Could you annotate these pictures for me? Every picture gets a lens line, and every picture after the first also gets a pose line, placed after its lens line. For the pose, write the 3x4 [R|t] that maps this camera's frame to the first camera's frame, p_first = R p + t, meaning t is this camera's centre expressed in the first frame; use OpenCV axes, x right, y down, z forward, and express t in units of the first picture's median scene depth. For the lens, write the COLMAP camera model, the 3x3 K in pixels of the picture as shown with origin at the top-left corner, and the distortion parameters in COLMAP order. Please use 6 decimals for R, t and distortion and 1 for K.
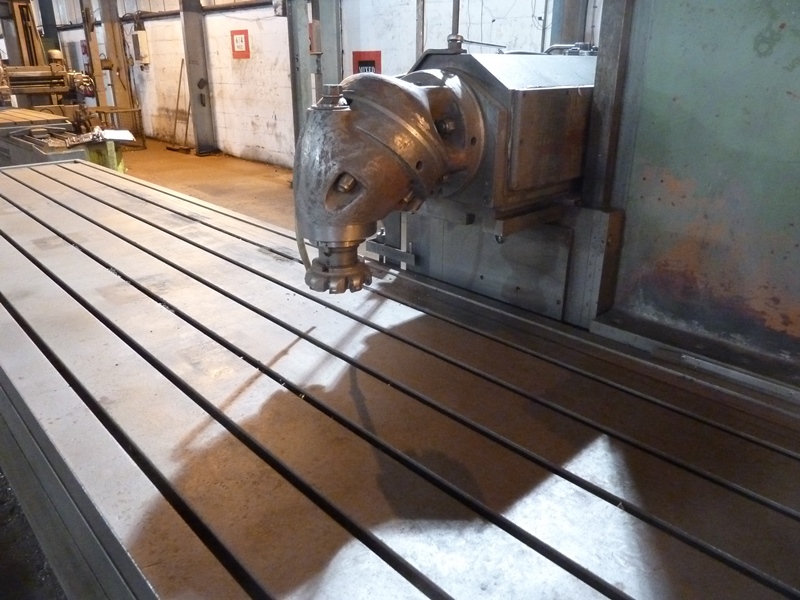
lens RADIAL K [[597.4, 0, 393.2], [0, 597.4, 293.9], [0, 0, 1]] dist [-0.024863, -0.001201]
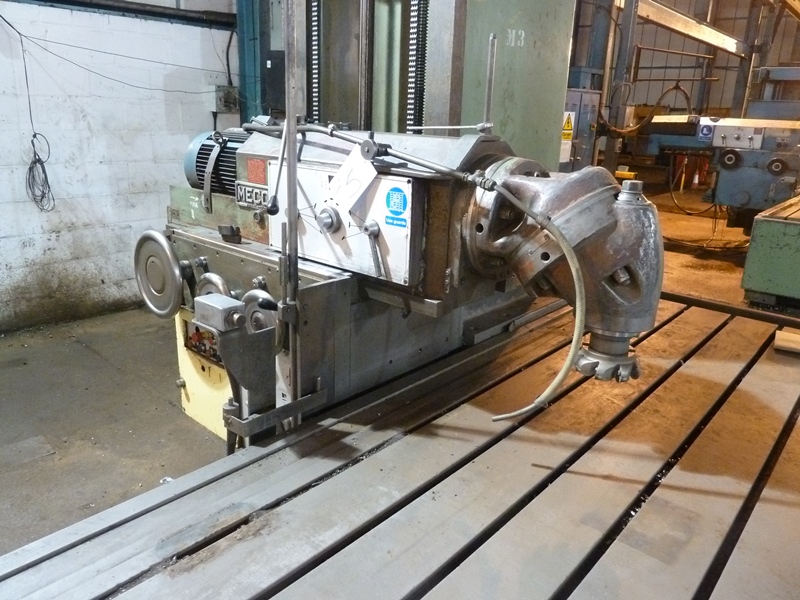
lens RADIAL K [[597.4, 0, 399.7], [0, 597.4, 297.7], [0, 0, 1]] dist [-0.024863, -0.001201]
pose [[-0.091689, -0.298001, 0.950152, -0.193504], [0.327245, 0.892158, 0.311391, -0.109684], [-0.940481, 0.339483, 0.015718, 0.251251]]
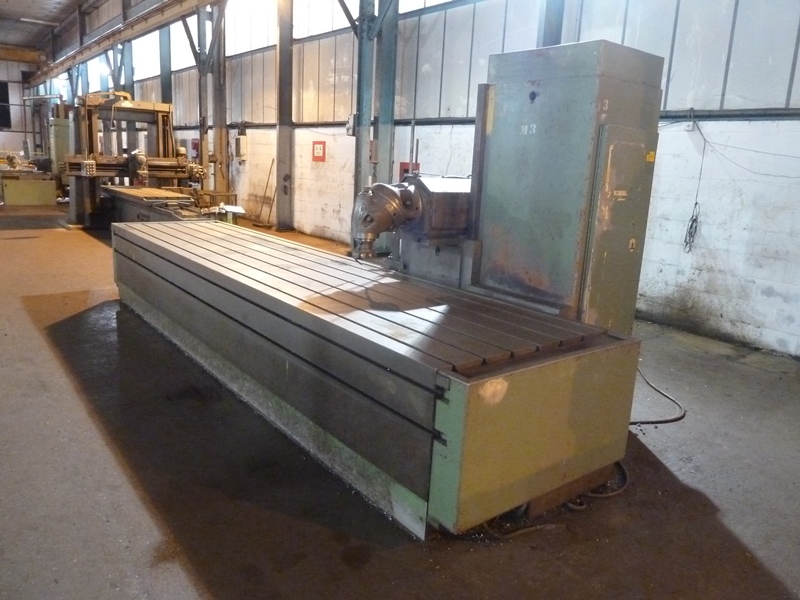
lens RADIAL K [[597.4, 0, 396.8], [0, 597.4, 301.1], [0, 0, 1]] dist [-0.024863, -0.001201]
pose [[0.994519, 0.068965, -0.078585, 0.056106], [-0.079639, 0.986661, -0.141977, 0.109903], [0.067745, 0.147457, 0.986746, -0.324900]]
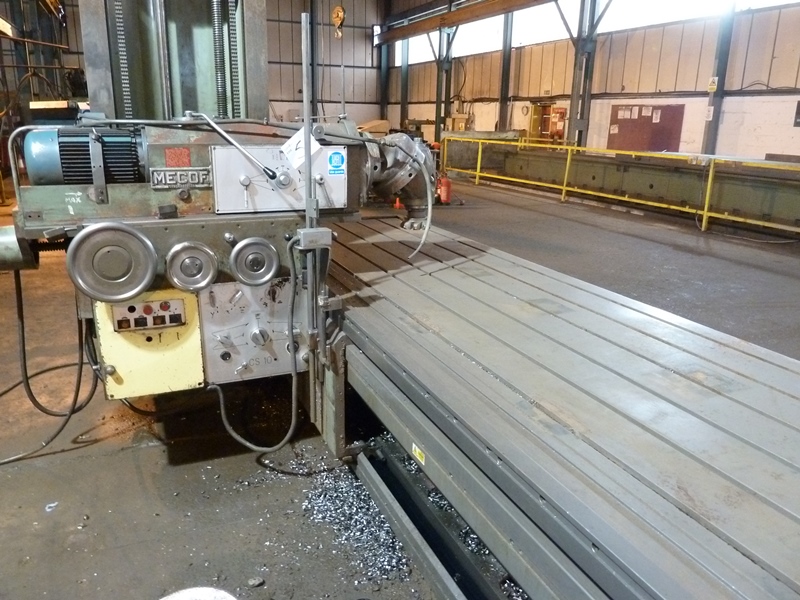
lens RADIAL K [[597.4, 0, 394.2], [0, 597.4, 296.2], [0, 0, 1]] dist [-0.024863, -0.001201]
pose [[-0.939923, -0.115241, 0.321347, -0.146290], [0.106186, 0.795917, 0.596020, -0.220838], [-0.324452, 0.594336, -0.735864, 0.546185]]
